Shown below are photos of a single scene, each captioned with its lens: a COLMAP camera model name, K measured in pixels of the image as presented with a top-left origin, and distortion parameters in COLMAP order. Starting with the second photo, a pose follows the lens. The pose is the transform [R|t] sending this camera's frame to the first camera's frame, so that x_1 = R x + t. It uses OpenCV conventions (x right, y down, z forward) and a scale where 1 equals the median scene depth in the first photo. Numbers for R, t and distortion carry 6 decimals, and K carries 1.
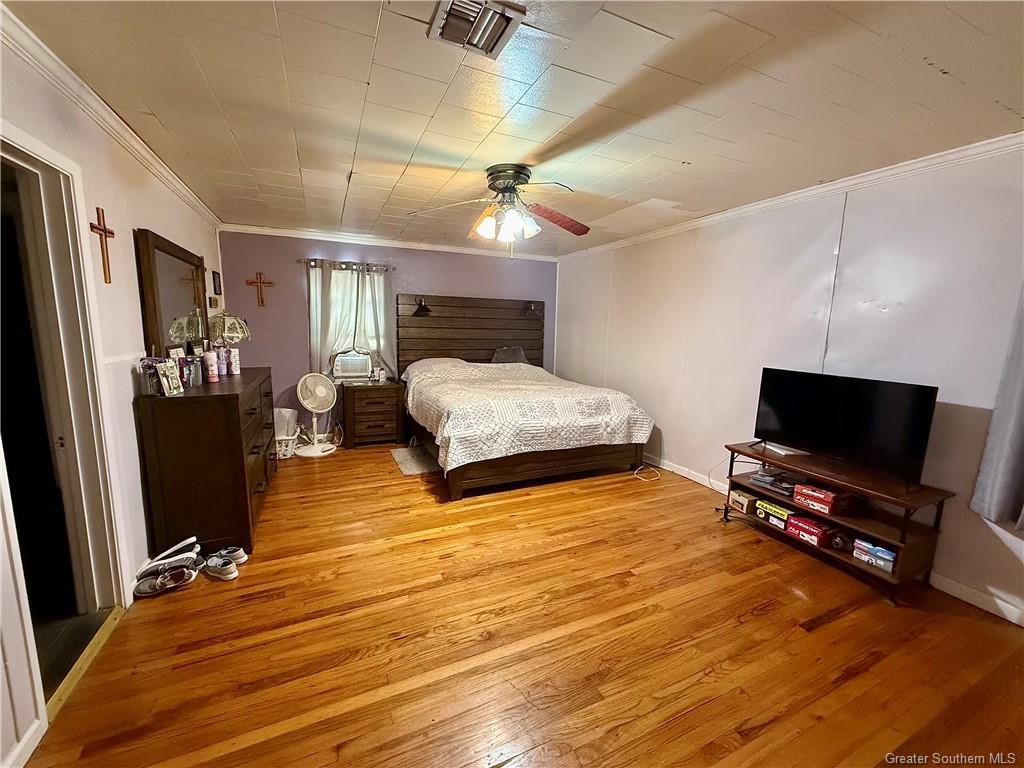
lens RADIAL K [[408.8, 0, 513.3], [0, 408.8, 387.3], [0, 0, 1]] dist [-0.001336, 0.001160]
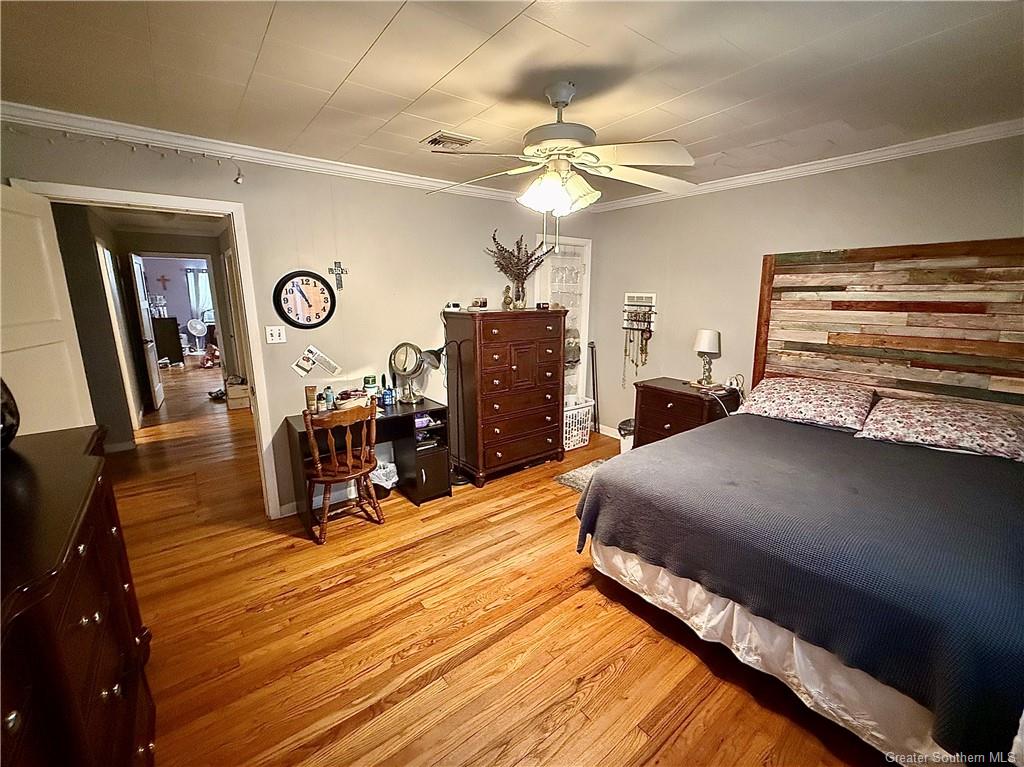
lens RADIAL K [[408.8, 0, 509.5], [0, 408.8, 377.2], [0, 0, 1]] dist [-0.001336, 0.001160]
pose [[0.967961, -0.072539, 0.240396, 0.657634], [0.060322, 0.996504, 0.057808, 0.268256], [-0.243749, -0.041455, 0.968952, -1.692176]]
